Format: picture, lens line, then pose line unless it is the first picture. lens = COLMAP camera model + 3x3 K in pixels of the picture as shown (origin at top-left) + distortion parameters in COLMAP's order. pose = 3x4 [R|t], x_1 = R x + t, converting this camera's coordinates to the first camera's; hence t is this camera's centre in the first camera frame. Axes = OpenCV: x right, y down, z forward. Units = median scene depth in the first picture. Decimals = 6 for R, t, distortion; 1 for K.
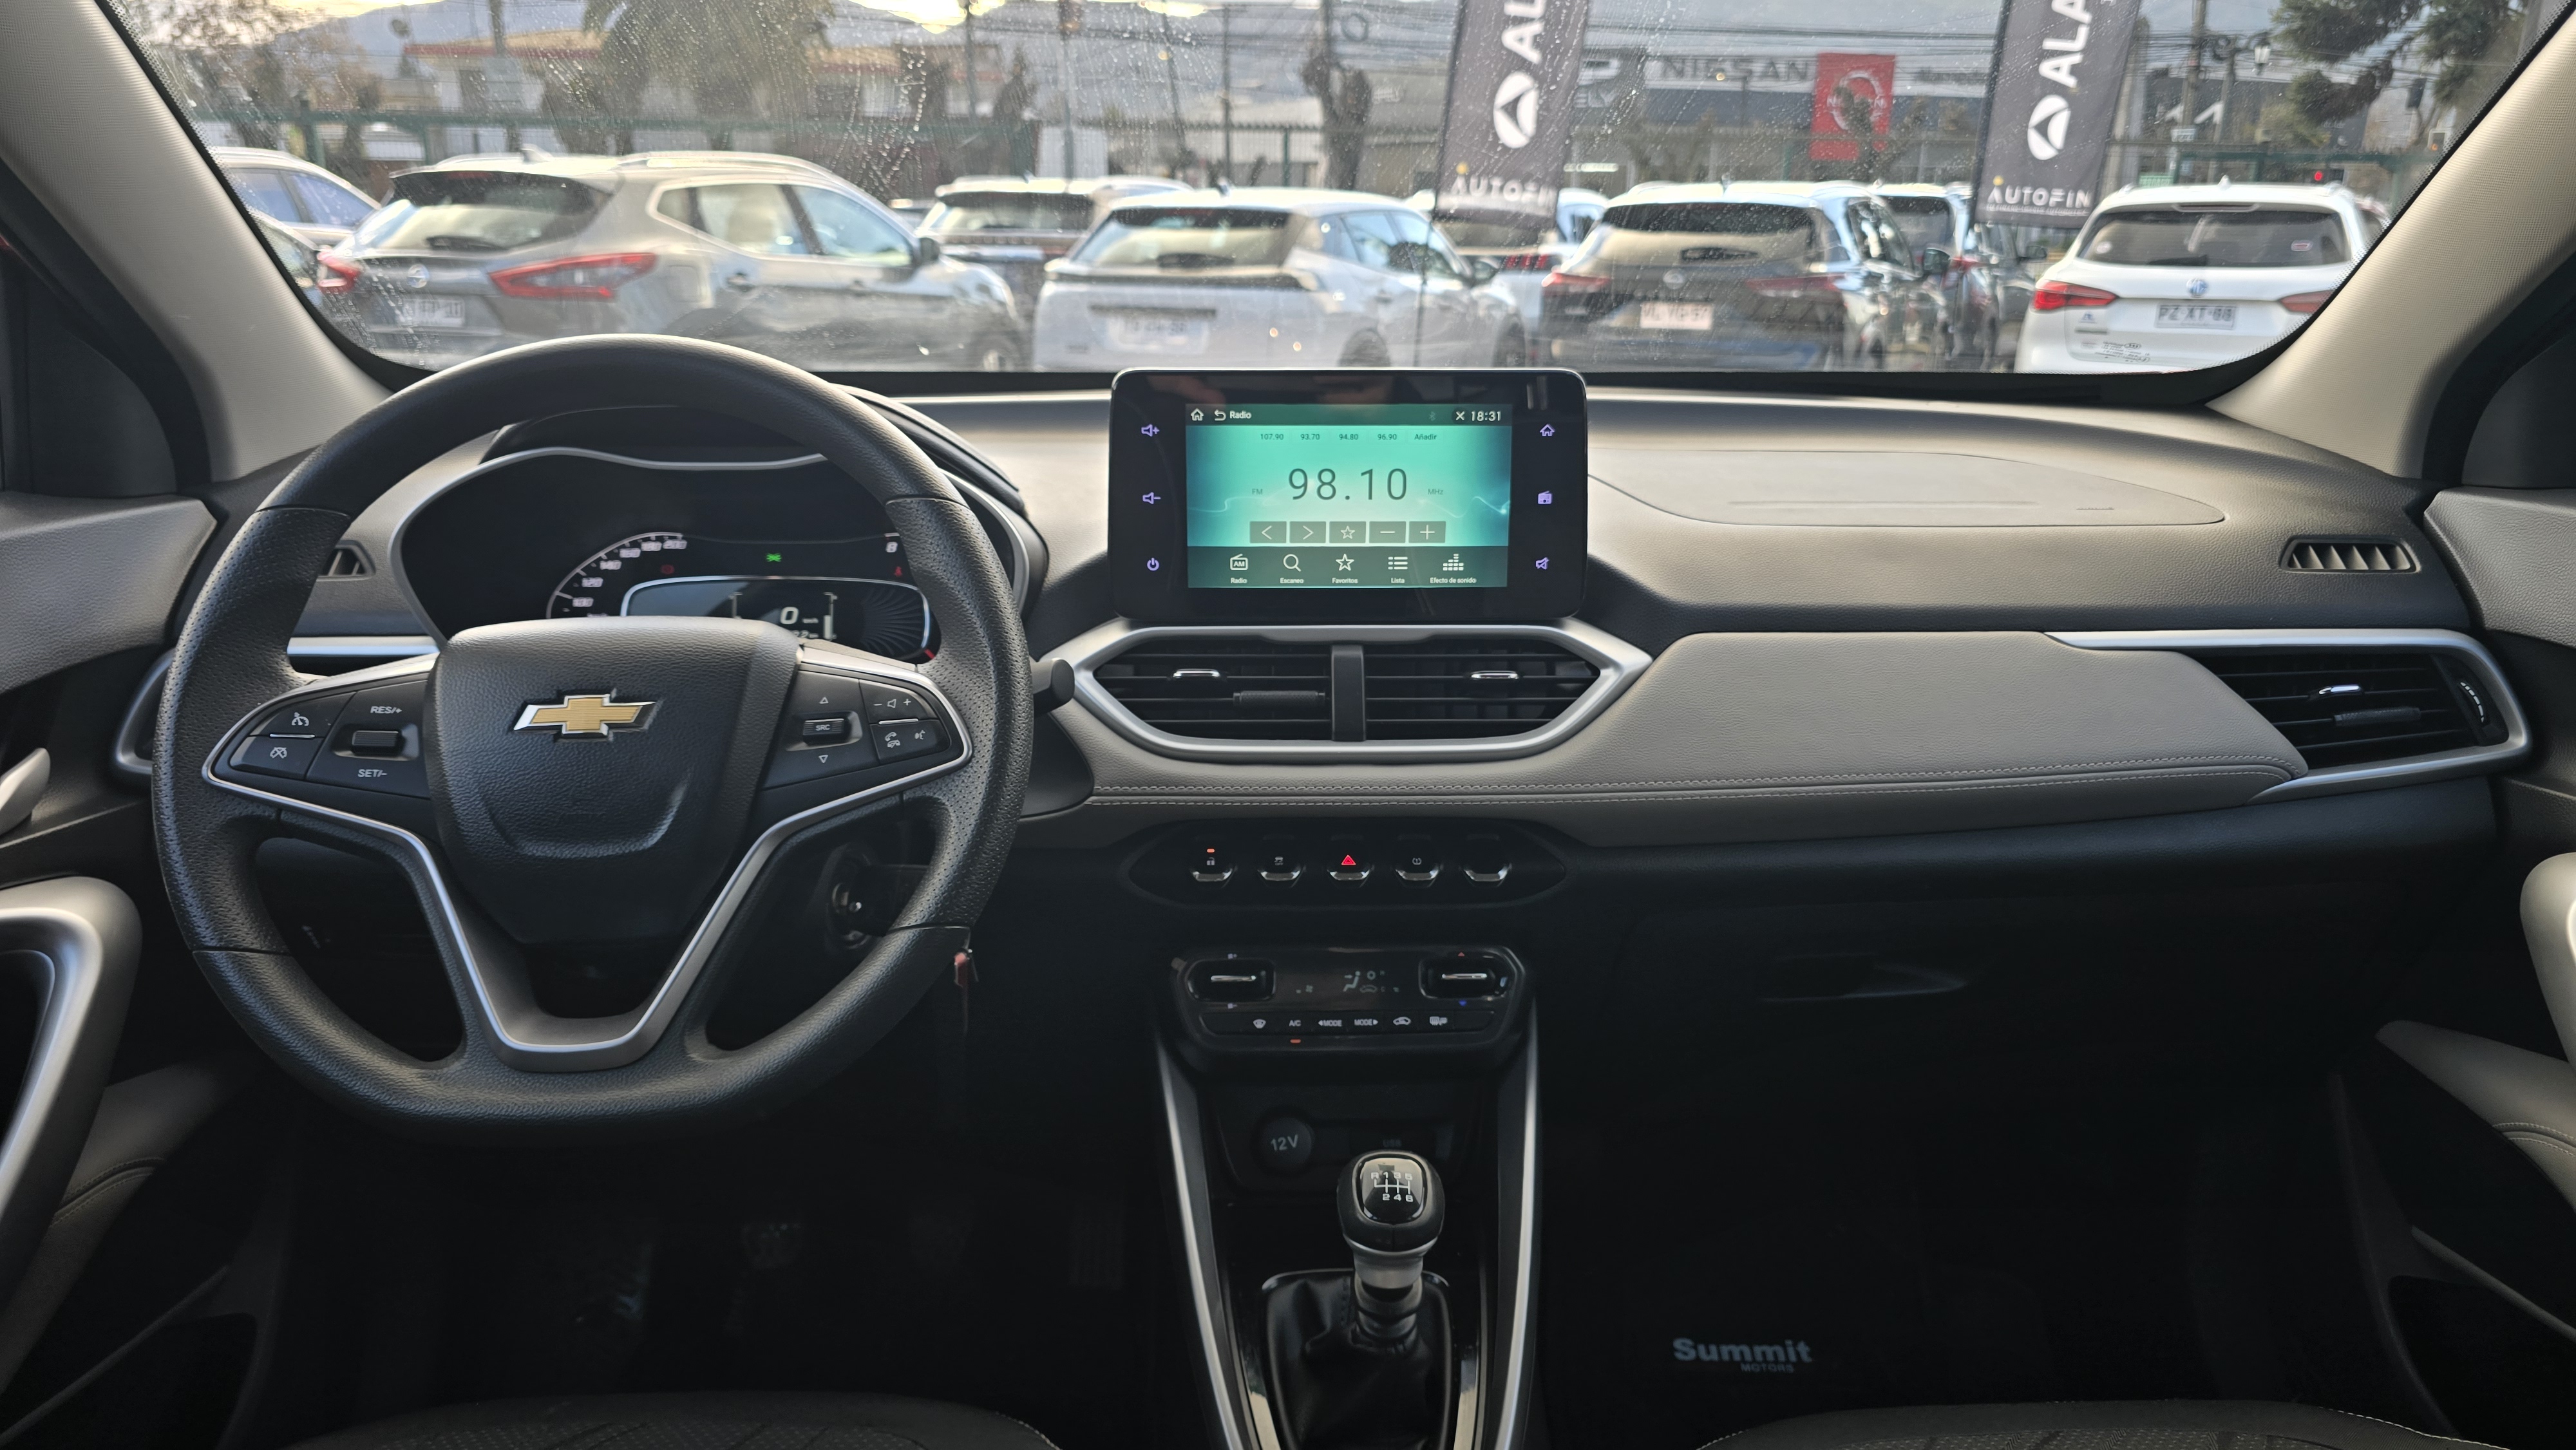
lens RADIAL K [[1837.3, 0, 1307.3], [0, 1837.3, 737.5], [0, 0, 1]] dist [0.014136, -0.005733]
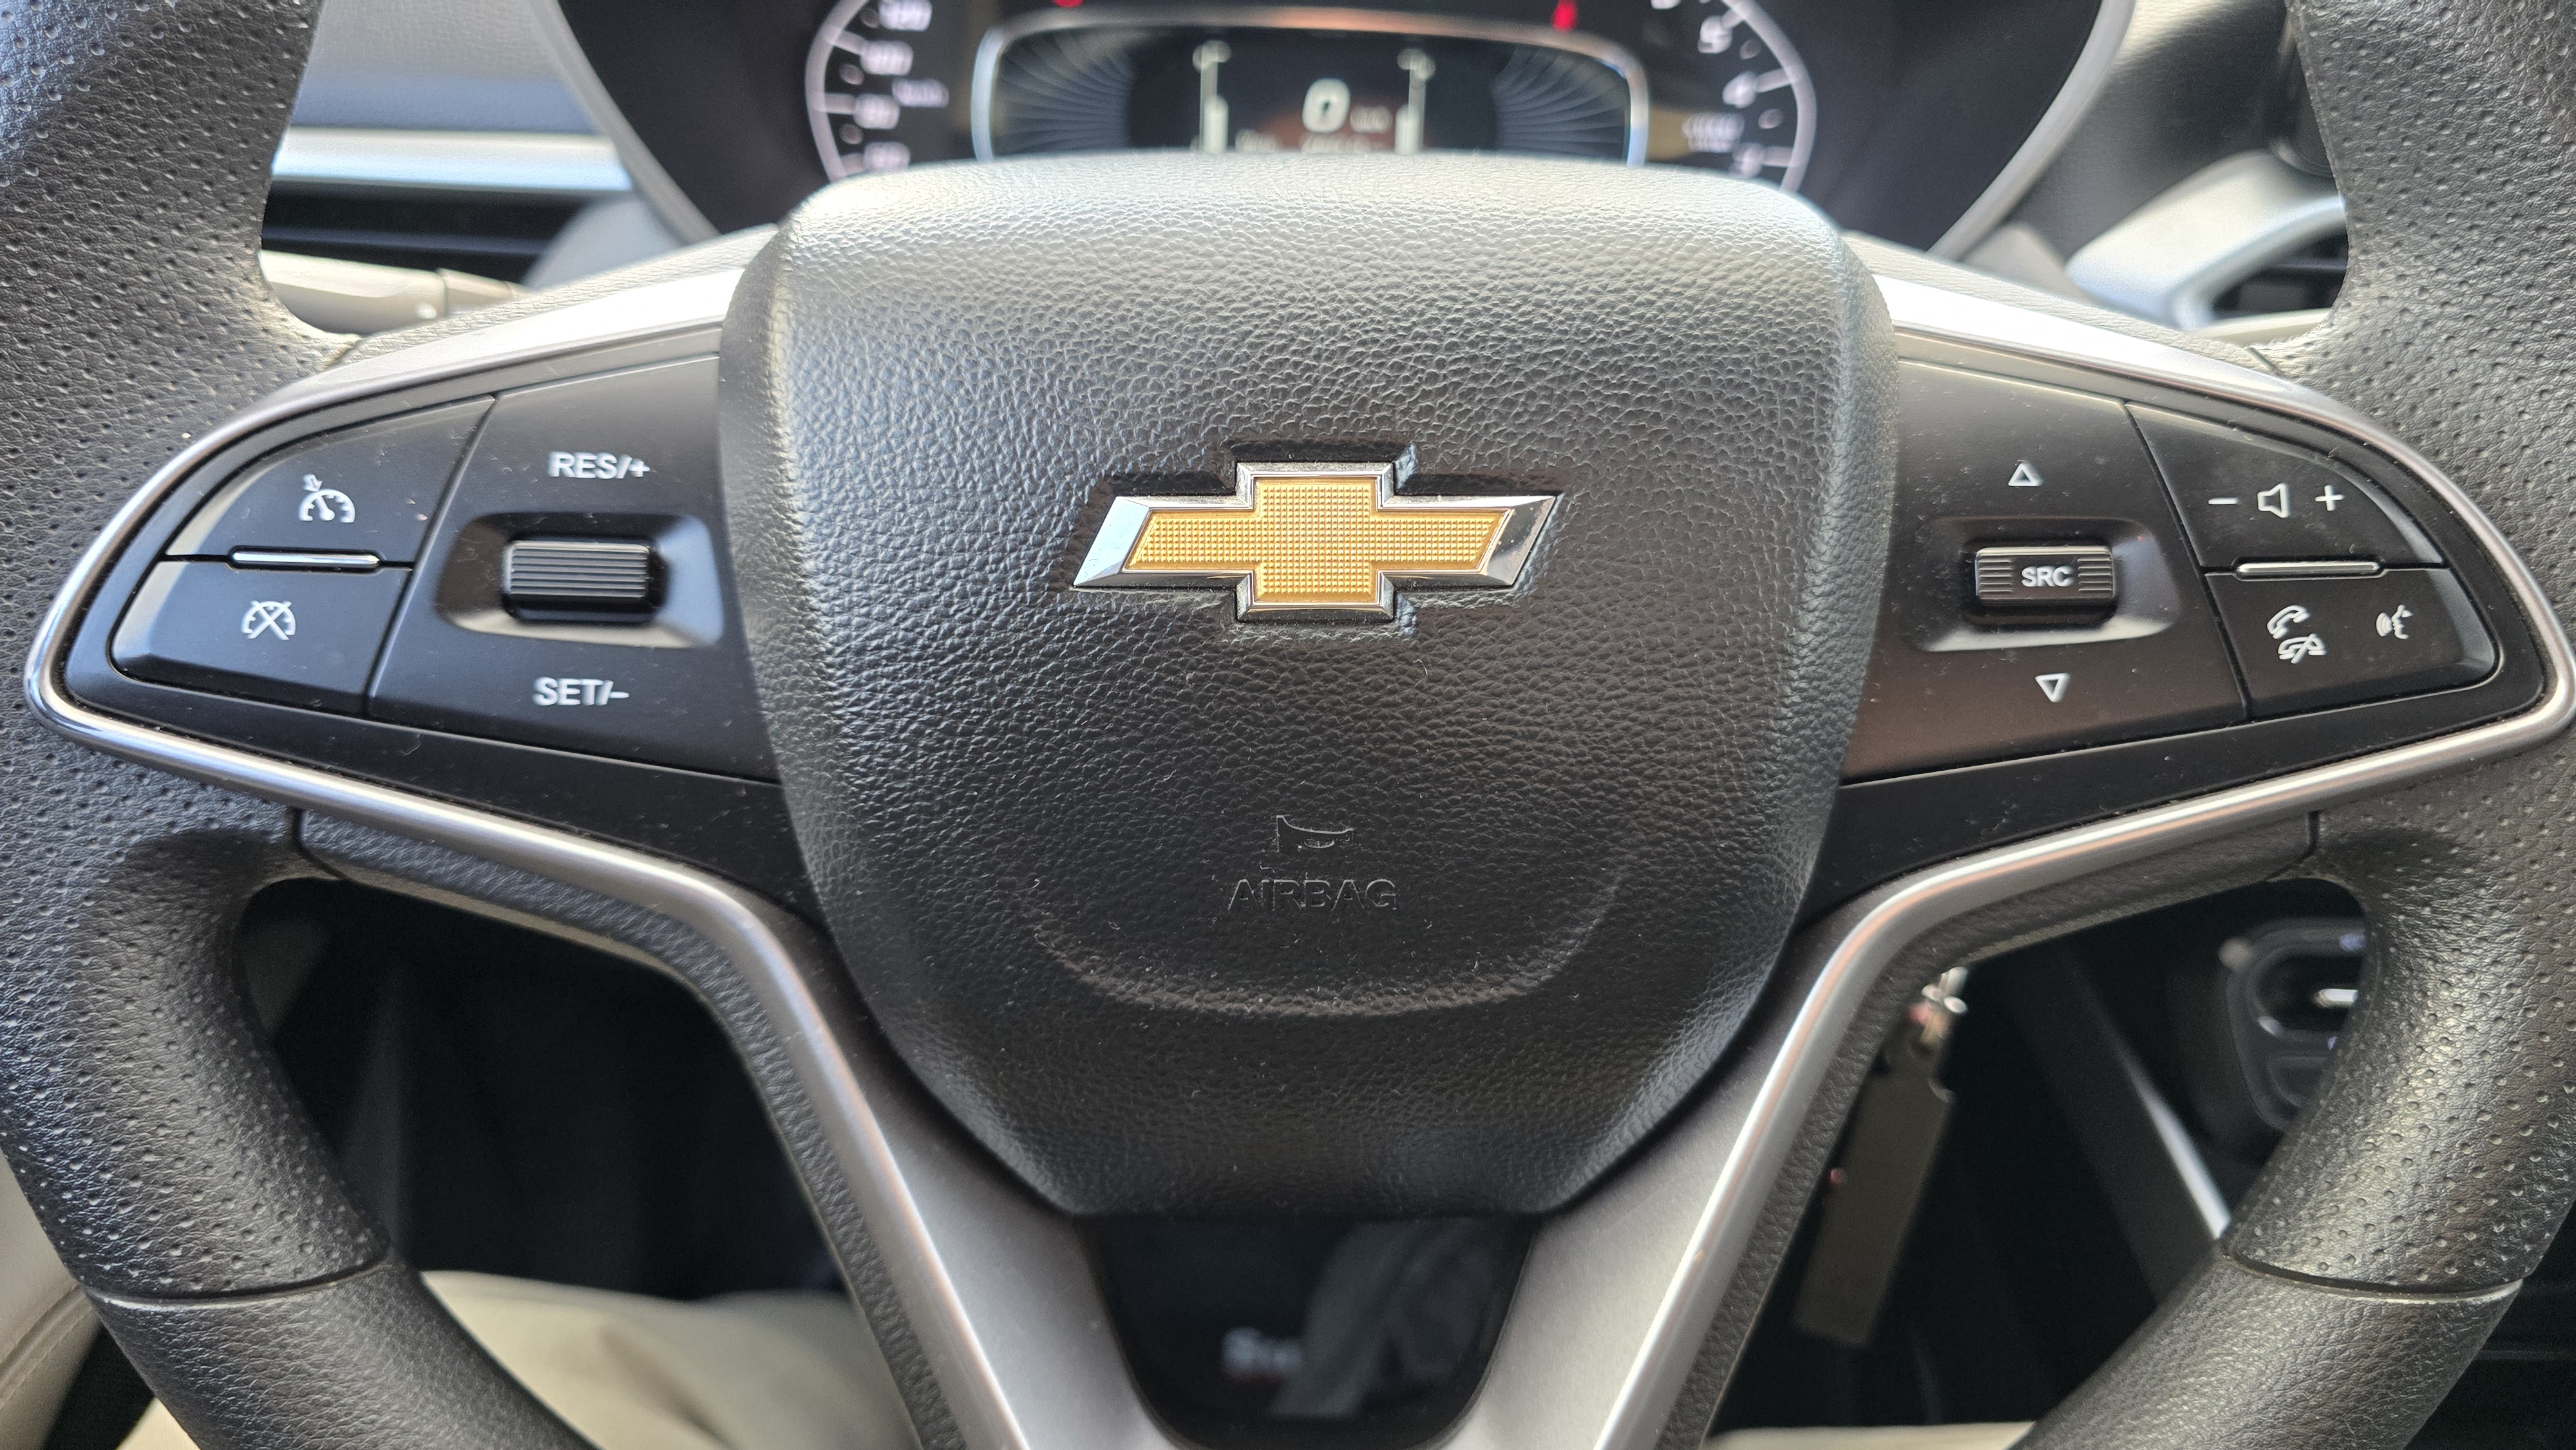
lens RADIAL K [[1837.3, 0, 1263.5], [0, 1837.3, 729.3], [0, 0, 1]] dist [0.014136, -0.005733]
pose [[0.999290, 0.034950, -0.014105, -0.288245], [-0.029714, 0.960816, 0.275588, -0.045486], [0.023184, -0.274973, 0.961172, 0.523404]]
